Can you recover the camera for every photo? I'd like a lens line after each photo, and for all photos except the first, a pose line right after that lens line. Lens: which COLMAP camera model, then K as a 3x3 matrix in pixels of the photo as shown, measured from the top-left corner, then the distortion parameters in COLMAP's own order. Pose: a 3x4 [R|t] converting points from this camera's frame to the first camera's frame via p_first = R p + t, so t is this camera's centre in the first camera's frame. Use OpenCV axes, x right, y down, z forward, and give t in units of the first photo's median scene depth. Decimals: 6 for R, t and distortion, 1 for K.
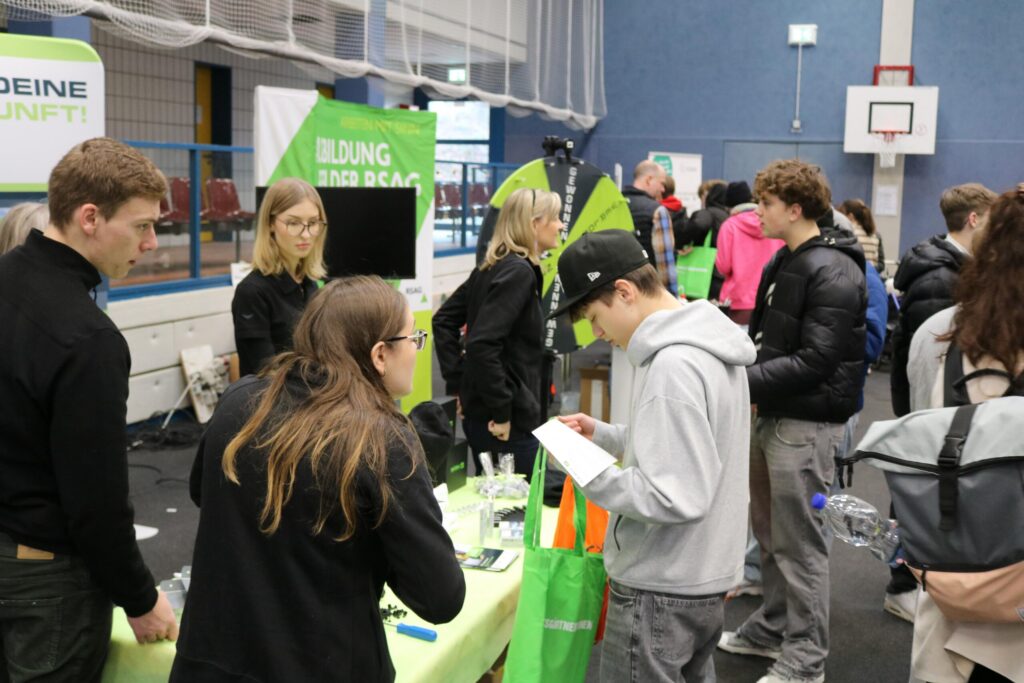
lens RADIAL K [[1193.7, 0, 512.0], [0, 1193.7, 341.5], [0, 0, 1]] dist [0.003055, 0.014949]
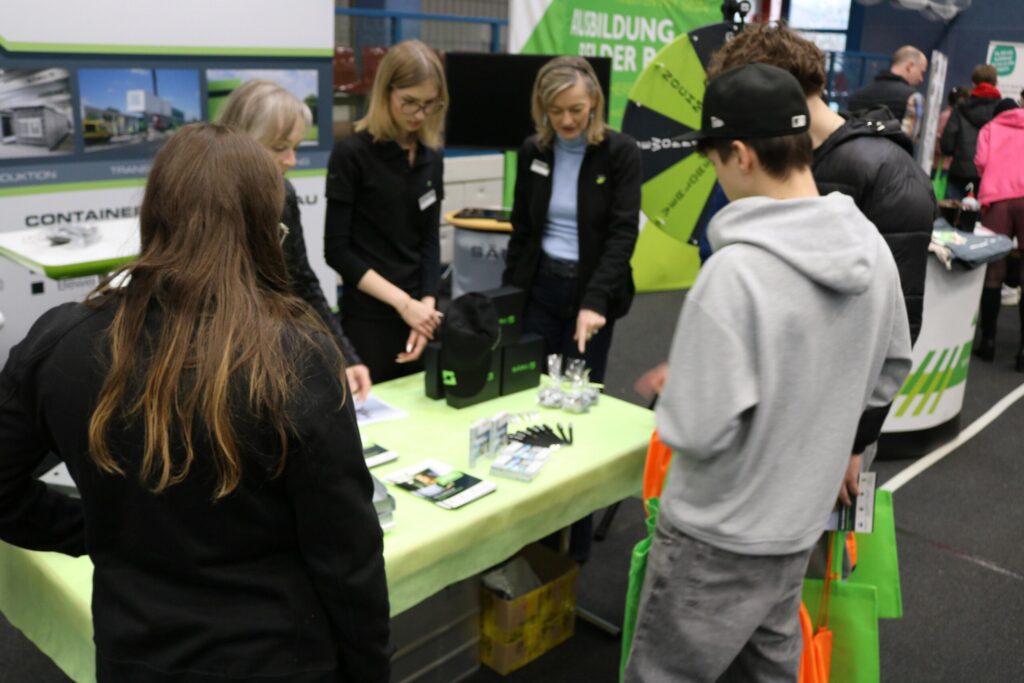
lens RADIAL K [[991.0, 0, 512.0], [0, 991.0, 341.5], [0, 0, 1]] dist [-0.115445, 0.156276]
pose [[0.924549, 0.126820, -0.359341, 0.111216], [-0.076213, 0.985483, 0.151709, -0.013679], [0.373364, -0.112876, 0.920792, 0.163913]]
